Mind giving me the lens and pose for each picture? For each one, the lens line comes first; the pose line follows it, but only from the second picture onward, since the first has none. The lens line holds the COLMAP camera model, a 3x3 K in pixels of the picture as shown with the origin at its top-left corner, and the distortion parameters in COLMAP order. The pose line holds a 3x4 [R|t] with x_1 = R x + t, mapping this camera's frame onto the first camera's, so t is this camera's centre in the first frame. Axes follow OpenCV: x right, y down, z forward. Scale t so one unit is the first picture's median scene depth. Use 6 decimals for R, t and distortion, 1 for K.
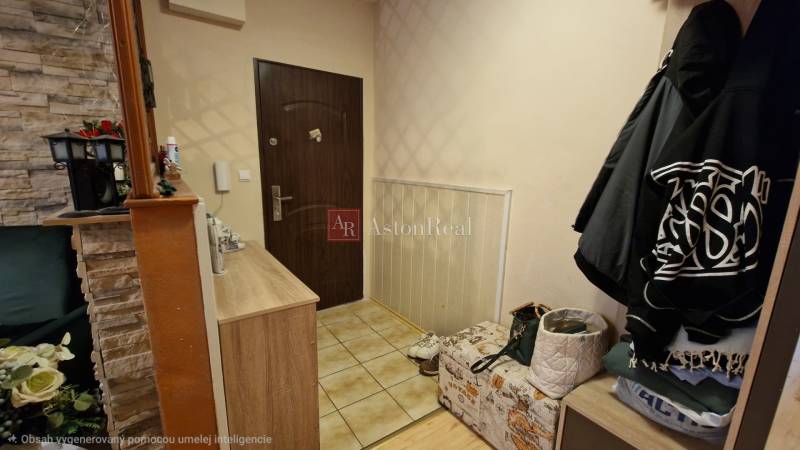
lens RADIAL K [[329.2, 0, 407.1], [0, 329.2, 226.2], [0, 0, 1]] dist [0.001672, -0.003143]
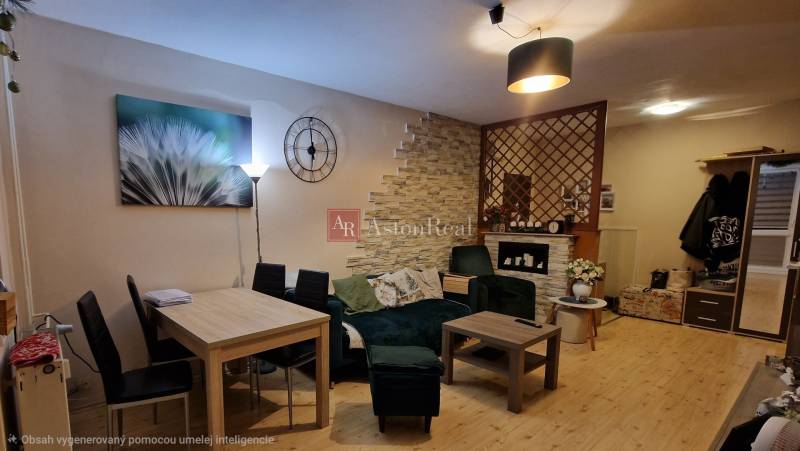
lens RADIAL K [[353.7, 0, 354.3], [0, 353.7, 257.2], [0, 0, 1]] dist [-0.016506, -0.001454]
pose [[0.999485, -0.028248, 0.015214, -3.613039], [0.029395, 0.996253, -0.081335, 0.496534], [-0.012860, 0.081740, 0.996571, -3.064795]]
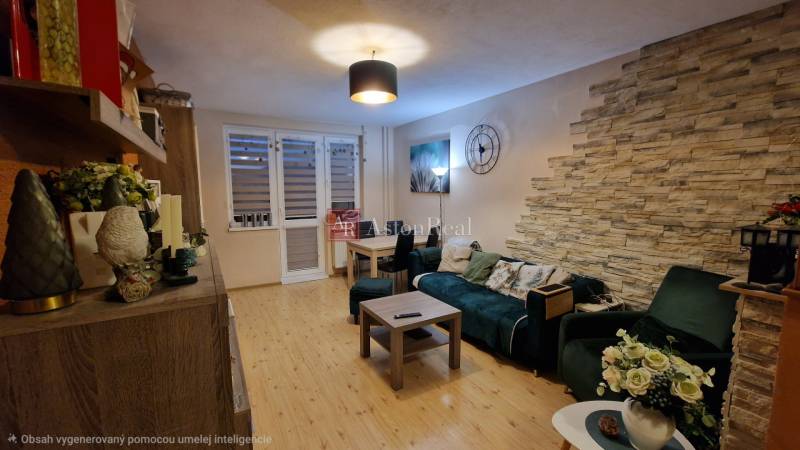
lens RADIAL K [[329.2, 0, 404.2], [0, 329.2, 224.4], [0, 0, 1]] dist [0.001672, -0.003143]
pose [[-0.082822, 0.084287, -0.992994, 0.337703], [-0.204263, 0.973826, 0.099697, -0.113155], [0.975406, 0.211089, -0.063437, -0.257117]]
